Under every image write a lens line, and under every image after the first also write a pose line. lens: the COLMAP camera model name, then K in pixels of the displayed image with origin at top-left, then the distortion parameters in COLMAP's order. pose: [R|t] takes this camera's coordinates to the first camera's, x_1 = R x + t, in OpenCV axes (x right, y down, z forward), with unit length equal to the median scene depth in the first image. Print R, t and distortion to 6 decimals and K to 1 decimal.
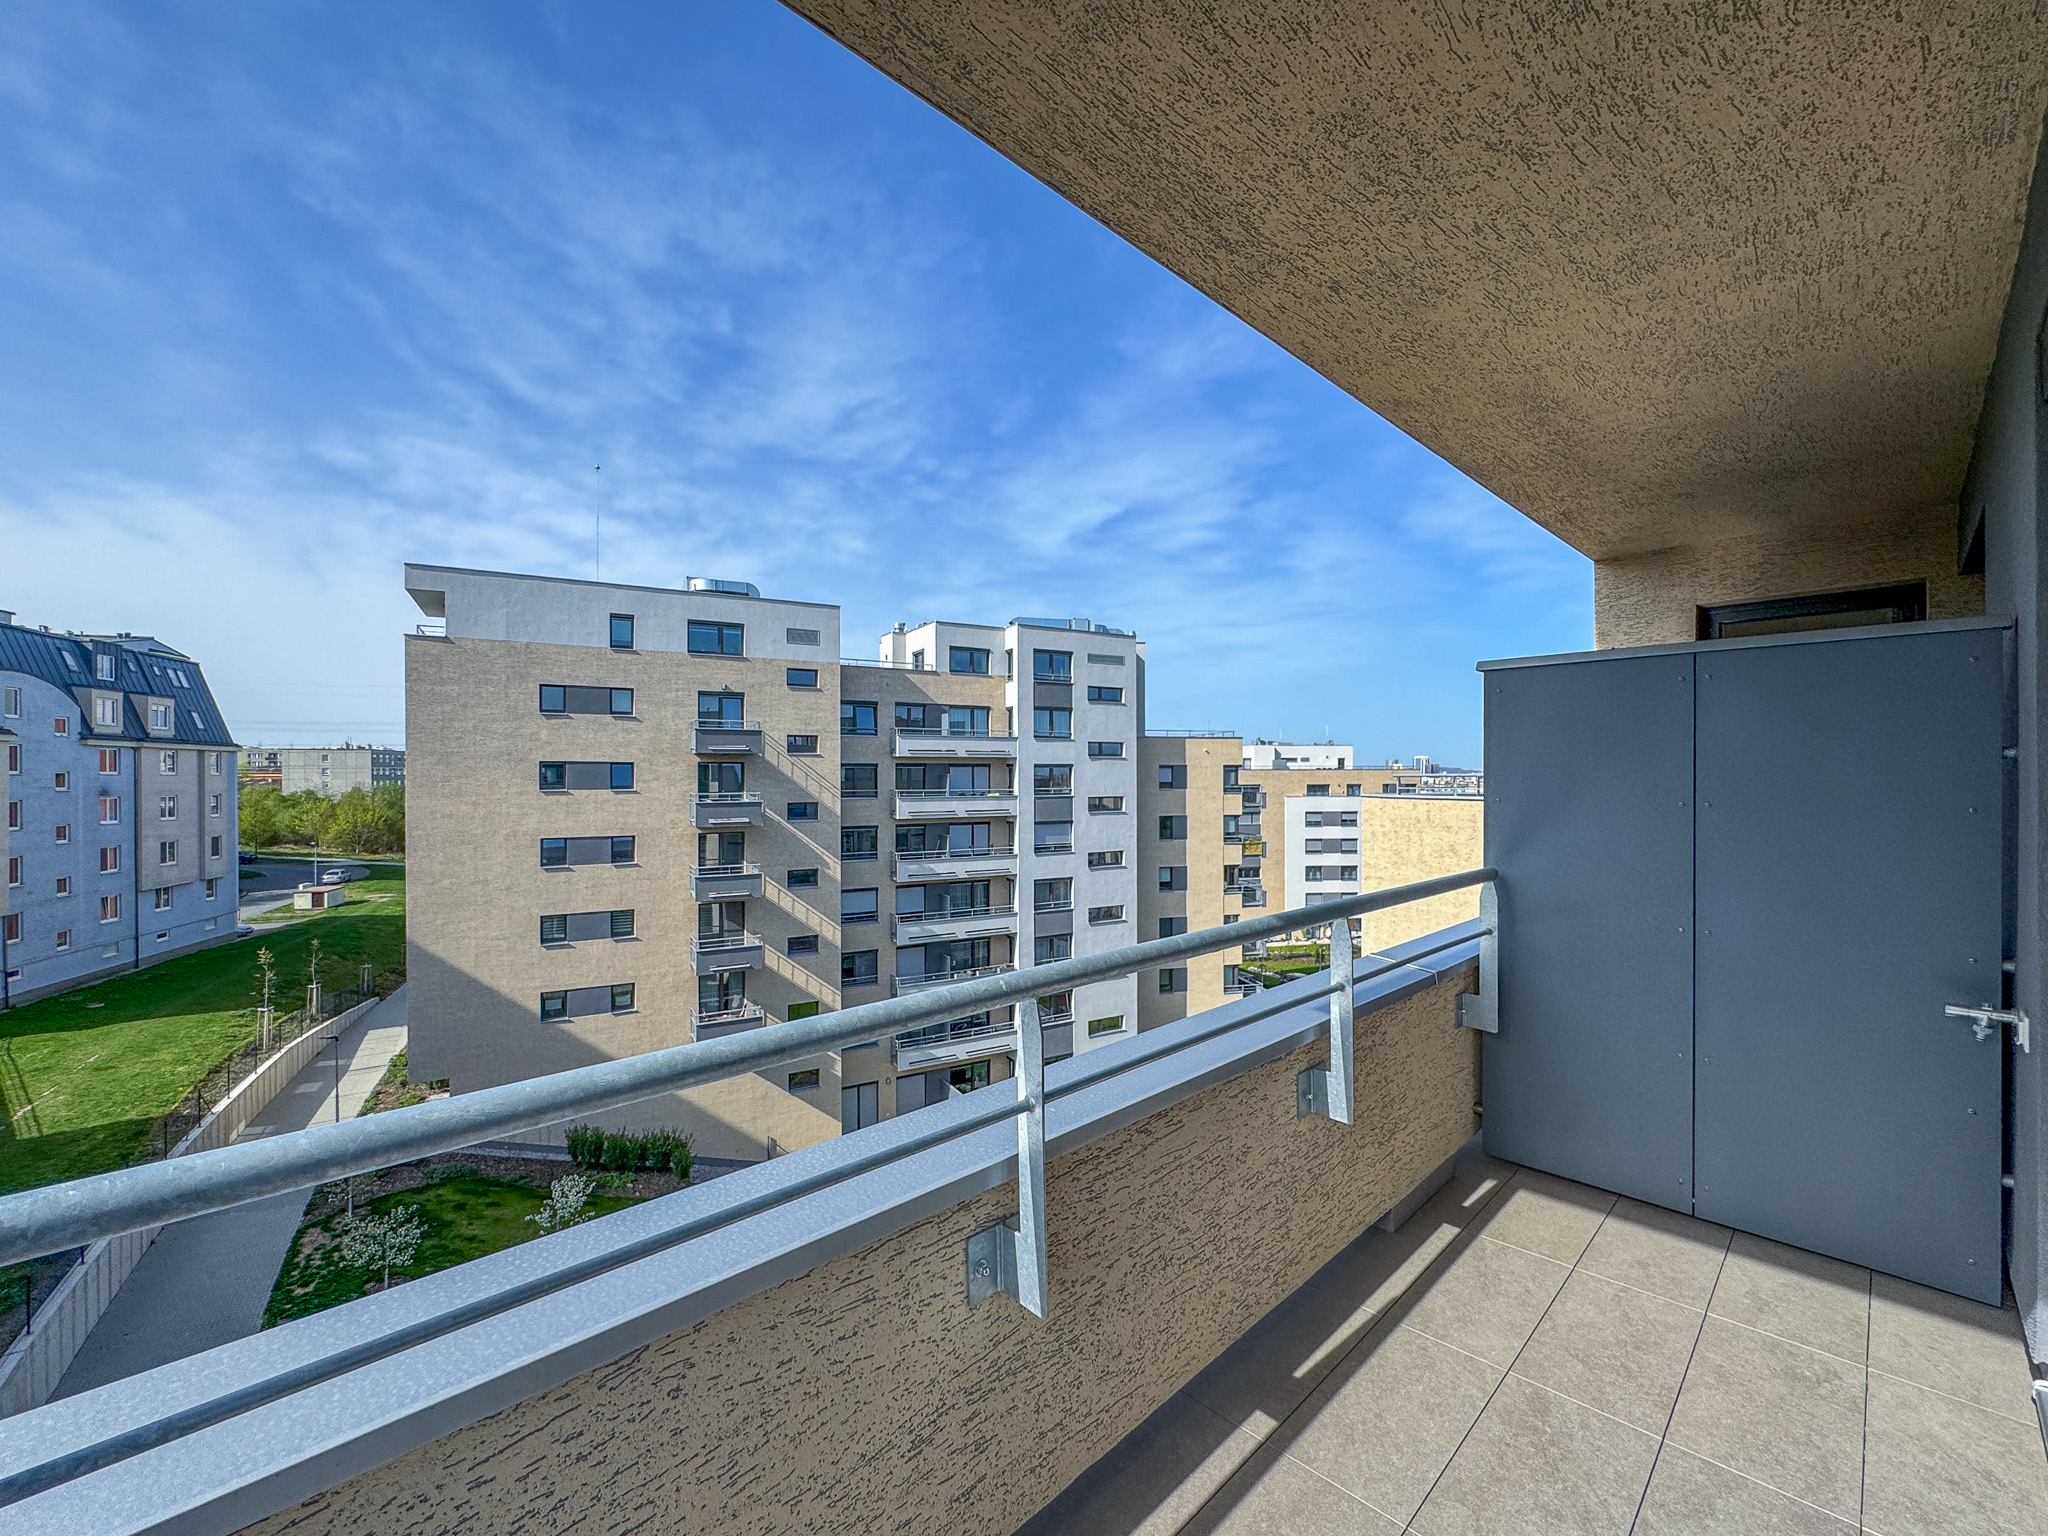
lens RADIAL K [[834.1, 0, 1035.8], [0, 834.1, 776.5], [0, 0, 1]] dist [0.000946, 0.000067]
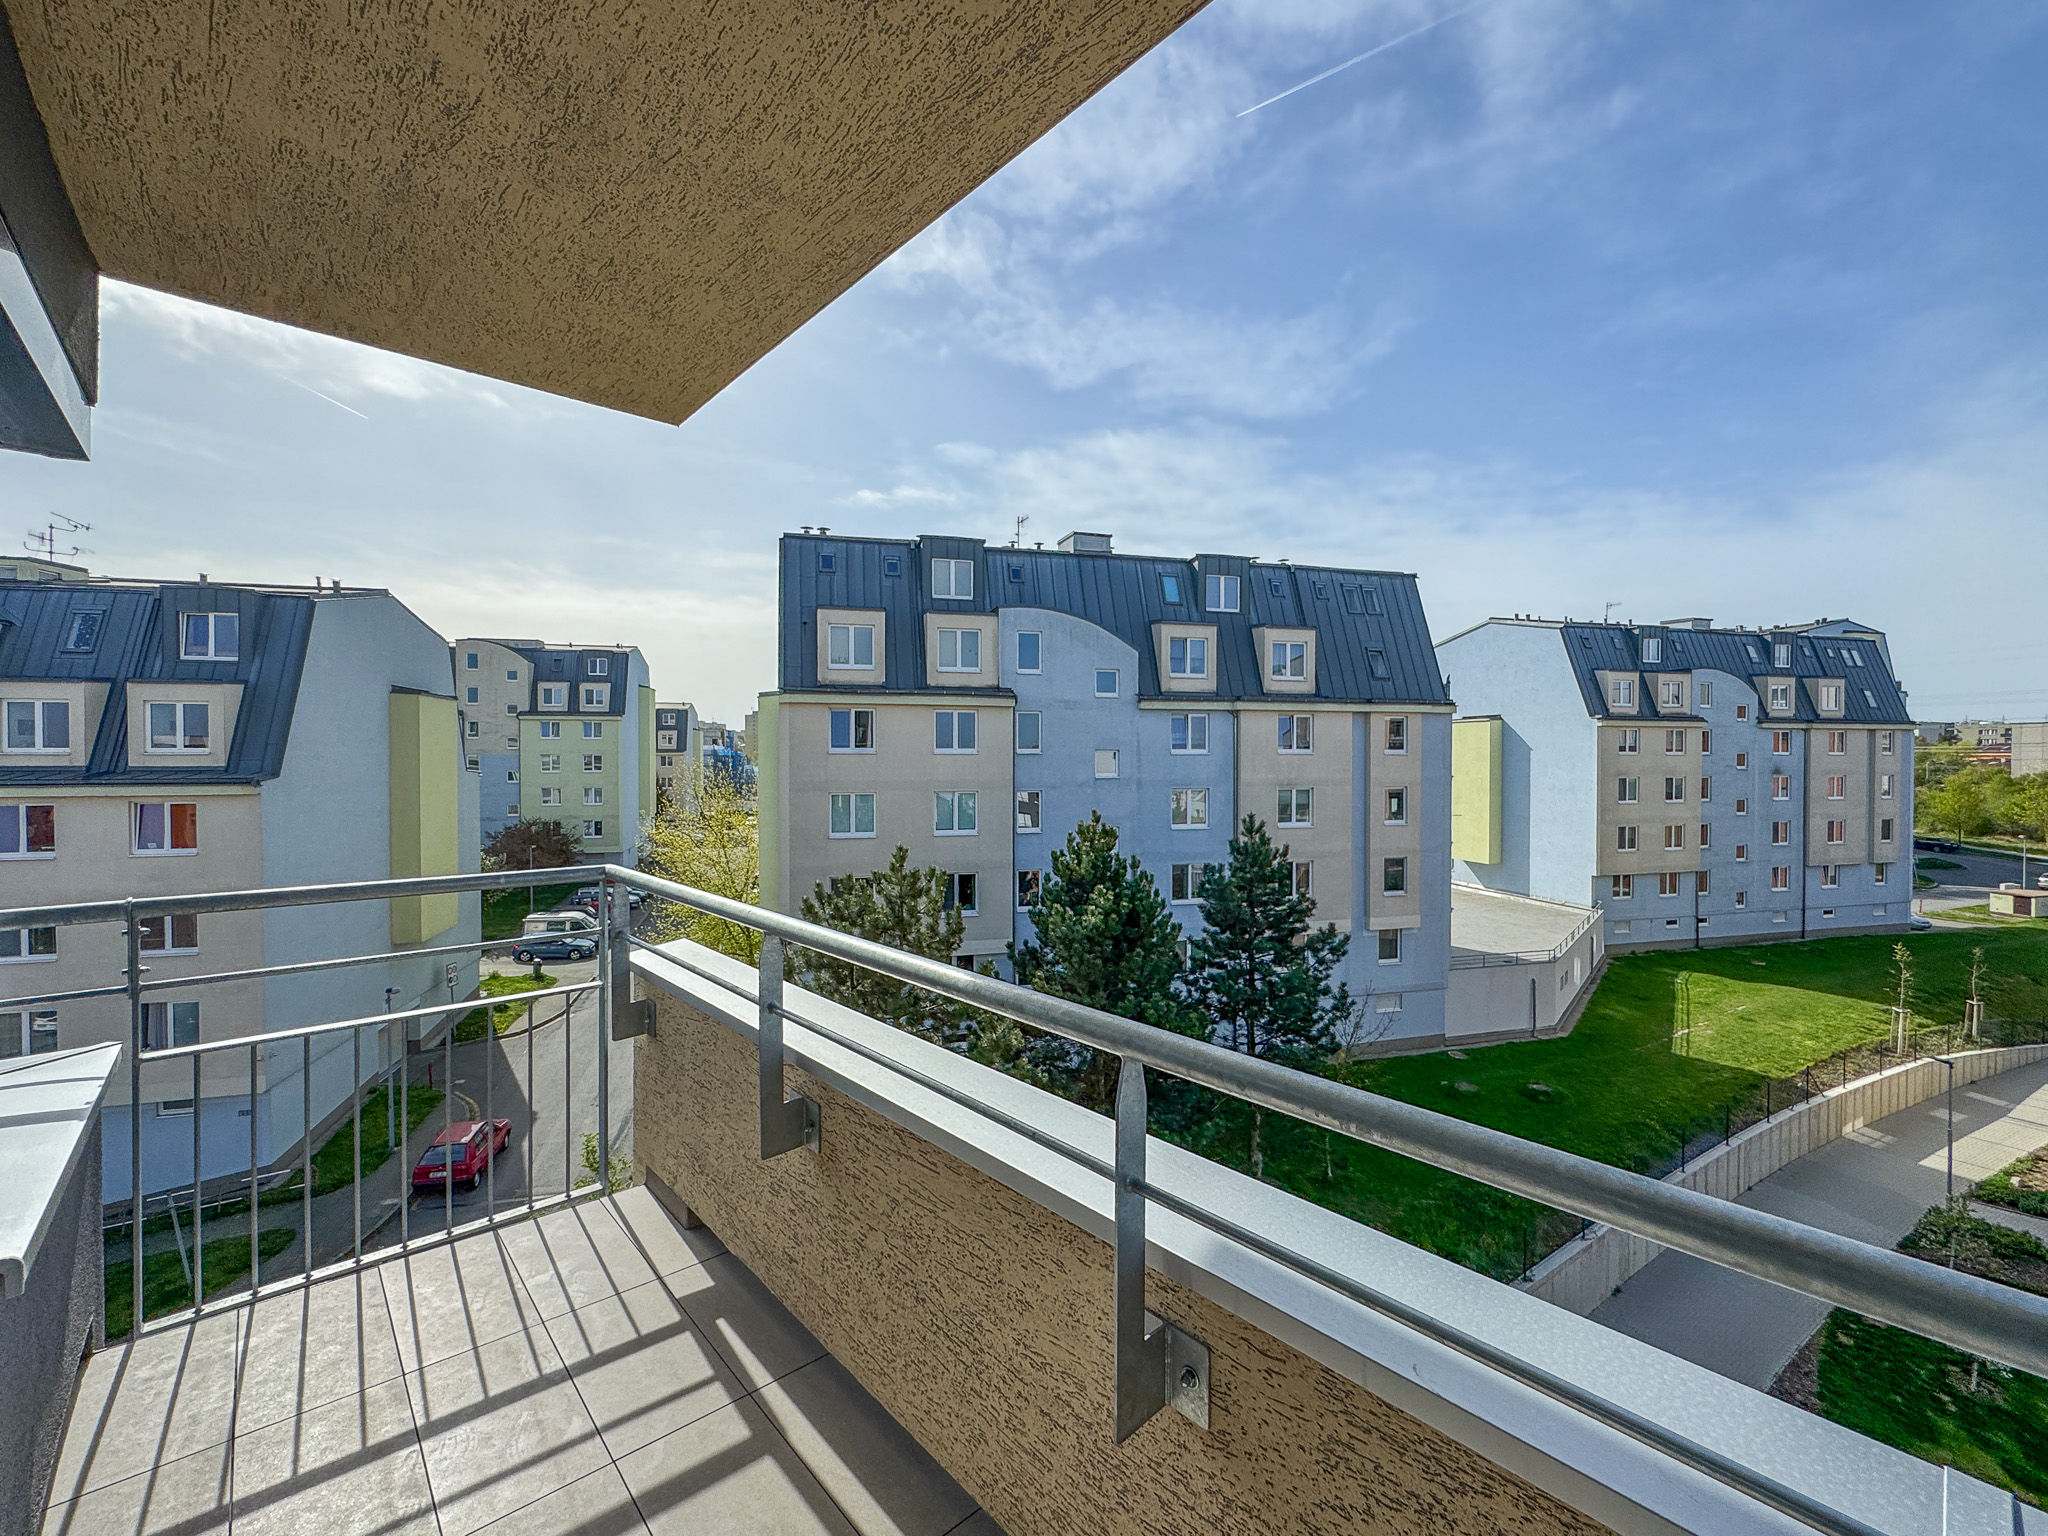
lens RADIAL K [[874.7, 0, 1024.0], [0, 874.7, 768.0], [0, 0, 1]] dist [0.001298, 0.000084]
pose [[-0.048998, 0.013588, -0.998706, 0.071402], [0.001372, 0.999907, 0.013537, -0.001724], [0.998798, -0.000707, -0.049012, 0.073902]]
